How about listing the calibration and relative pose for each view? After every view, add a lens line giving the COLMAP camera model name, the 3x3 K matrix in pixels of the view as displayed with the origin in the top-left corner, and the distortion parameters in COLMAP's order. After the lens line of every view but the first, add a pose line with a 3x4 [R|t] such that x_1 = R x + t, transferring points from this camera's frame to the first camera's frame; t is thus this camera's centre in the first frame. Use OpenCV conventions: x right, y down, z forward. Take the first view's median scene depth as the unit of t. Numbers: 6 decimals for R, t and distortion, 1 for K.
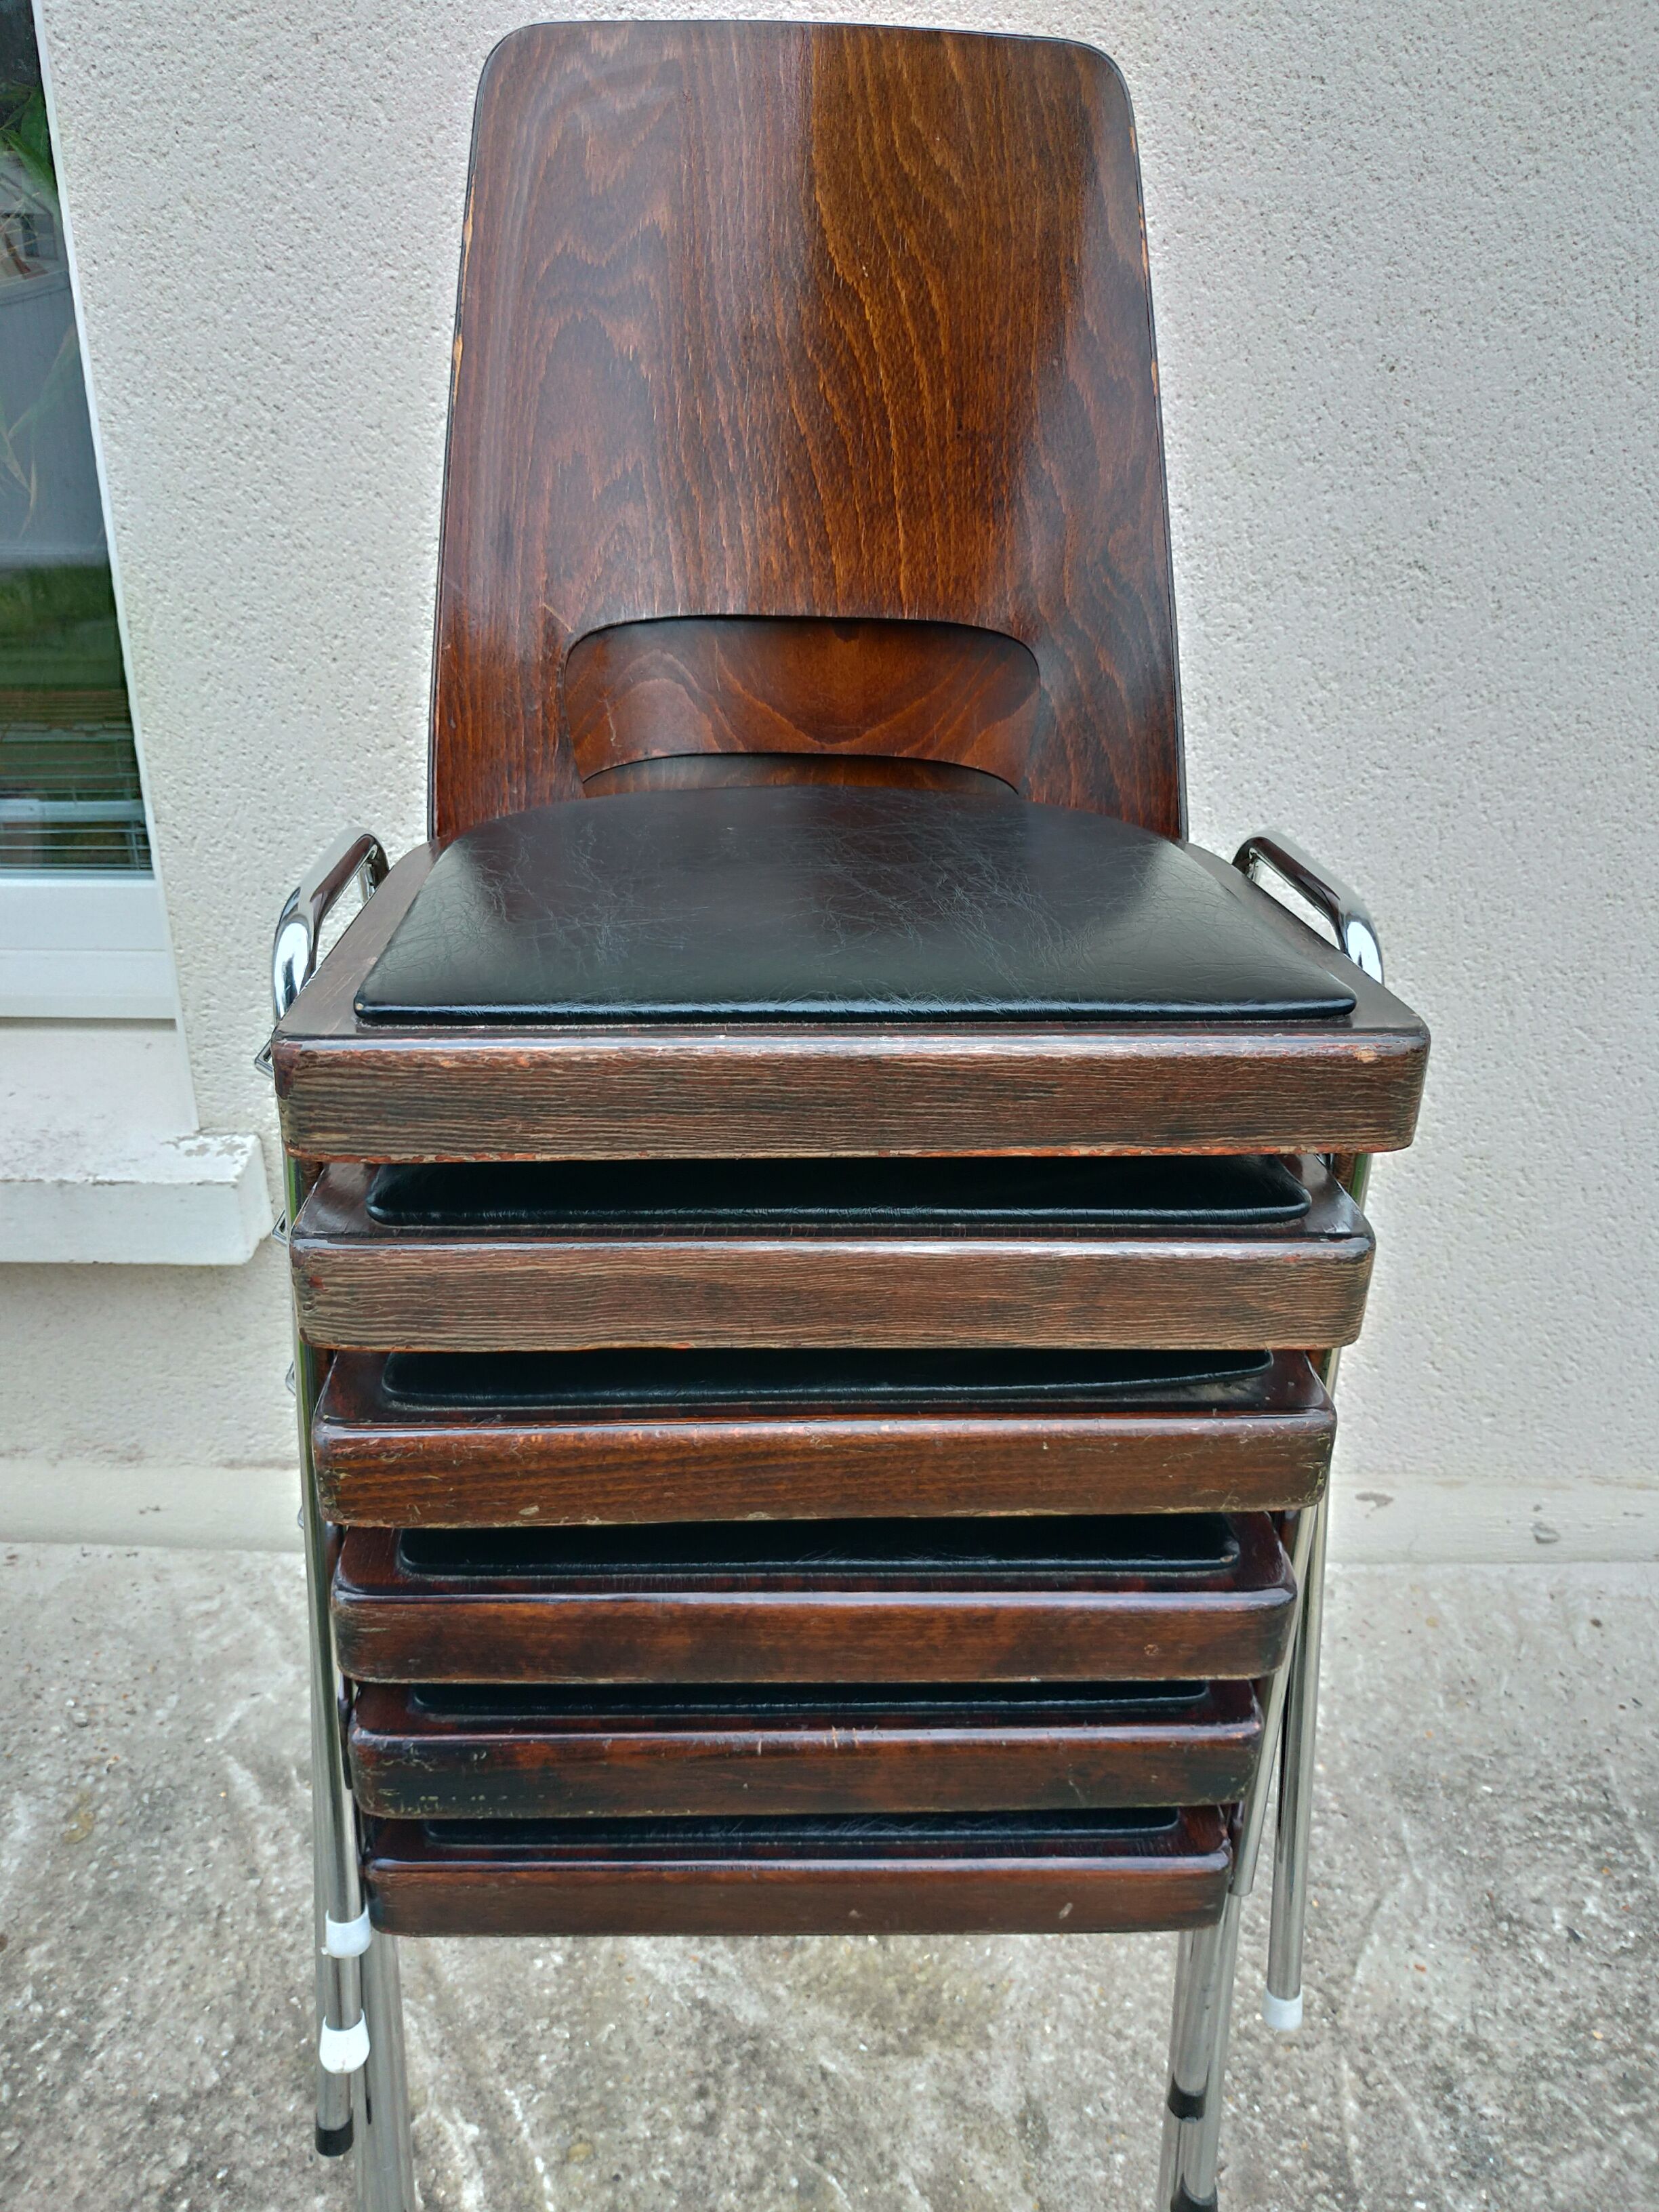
lens RADIAL K [[1586.0, 0, 833.0], [0, 1586.0, 1105.6], [0, 0, 1]] dist [-0.018591, 0.007020]
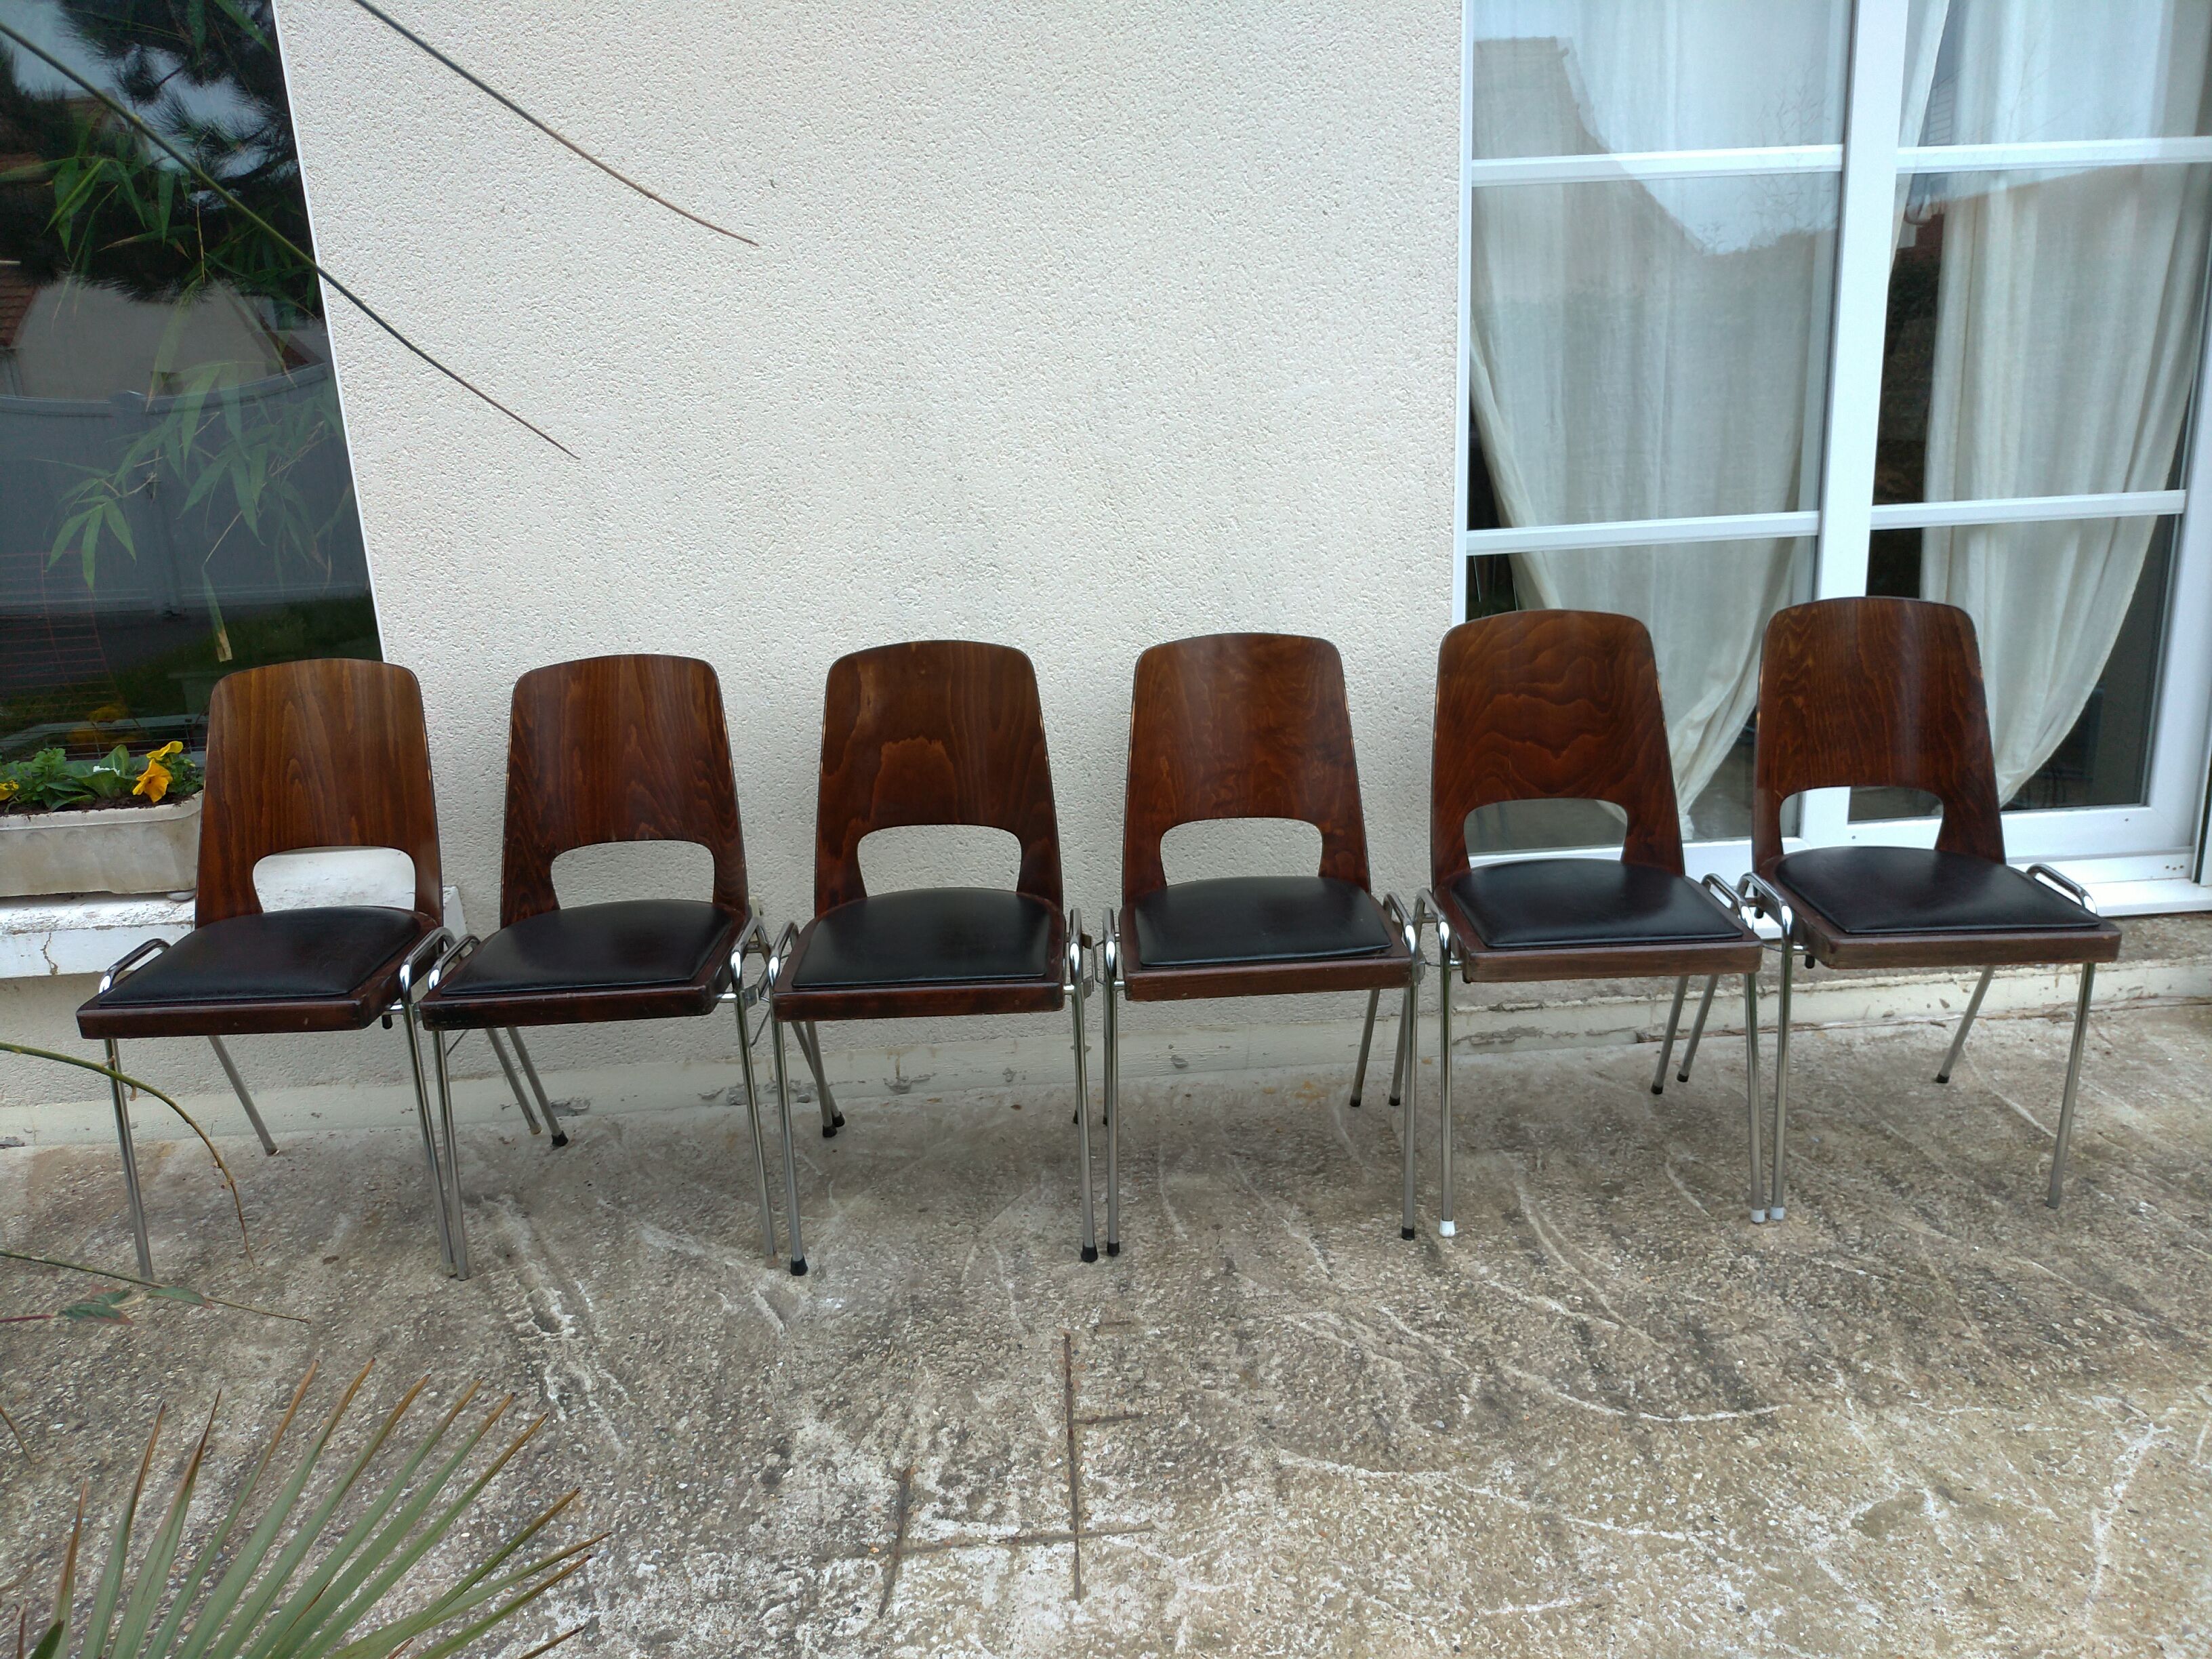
lens RADIAL K [[1517.5, 0, 1108.4], [0, 1517.5, 847.0], [0, 0, 1]] dist [-0.007031, -0.003503]
pose [[0.996378, -0.080359, 0.027805, 0.468050], [0.083258, 0.988419, -0.126869, 0.332113], [-0.017288, 0.128725, 0.991530, -1.053741]]
